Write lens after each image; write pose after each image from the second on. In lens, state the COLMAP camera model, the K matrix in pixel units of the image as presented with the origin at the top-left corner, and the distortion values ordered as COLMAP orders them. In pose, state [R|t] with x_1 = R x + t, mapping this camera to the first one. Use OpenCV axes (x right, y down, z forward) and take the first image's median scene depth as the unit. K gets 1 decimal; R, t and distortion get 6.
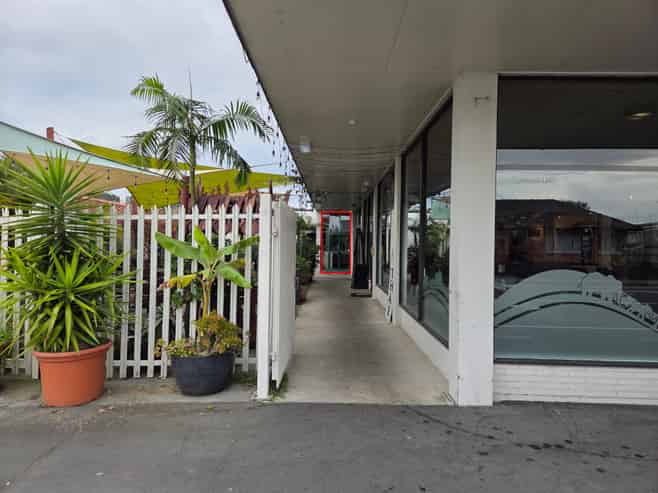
lens RADIAL K [[447.0, 0, 327.2], [0, 447.0, 244.5], [0, 0, 1]] dist [0.022767, -0.008335]
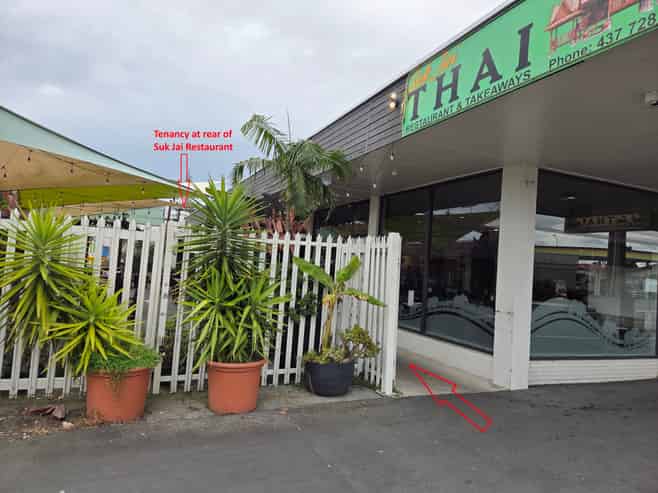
lens RADIAL K [[447.0, 0, 325.5], [0, 447.0, 247.0], [0, 0, 1]] dist [0.022767, -0.008335]
pose [[0.910692, 0.067047, 0.407608, -0.829564], [-0.056456, 0.997683, -0.037973, -0.012656], [-0.409209, 0.011570, 0.912367, -0.080313]]
